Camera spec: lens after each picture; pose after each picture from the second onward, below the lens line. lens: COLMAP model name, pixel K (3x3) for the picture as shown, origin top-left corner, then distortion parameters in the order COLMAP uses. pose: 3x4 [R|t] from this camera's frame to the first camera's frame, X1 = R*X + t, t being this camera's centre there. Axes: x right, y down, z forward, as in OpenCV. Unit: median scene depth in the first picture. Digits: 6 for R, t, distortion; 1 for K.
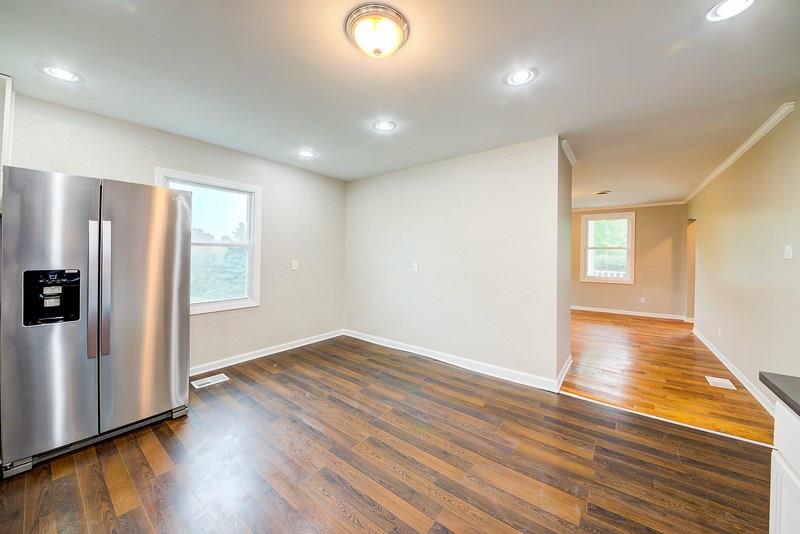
lens RADIAL K [[285.0, 0, 400.8], [0, 285.0, 255.3], [0, 0, 1]] dist [0.001602, -0.008078]
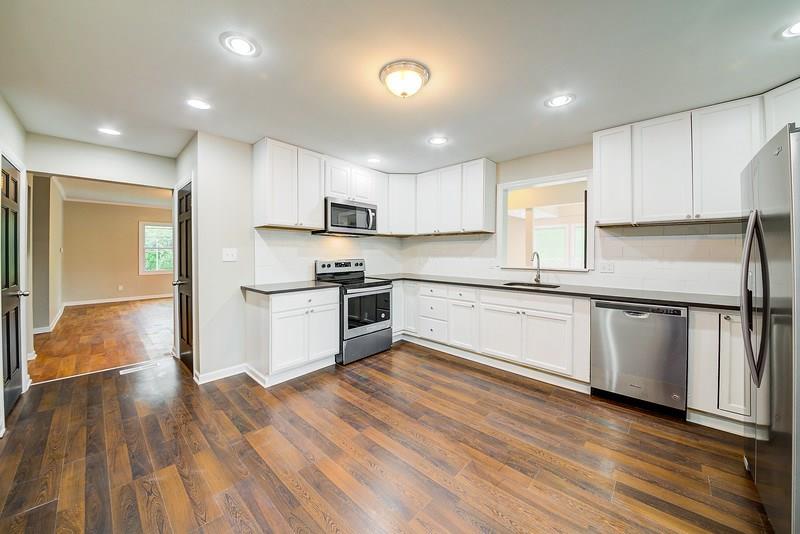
lens RADIAL K [[285.0, 0, 400.8], [0, 285.0, 255.3], [0, 0, 1]] dist [0.001602, -0.008078]
pose [[-0.996350, -0.004416, 0.085248, -0.162134], [-0.003663, 0.999953, 0.008986, 0.010285], [-0.085283, 0.008641, -0.996319, 1.903328]]
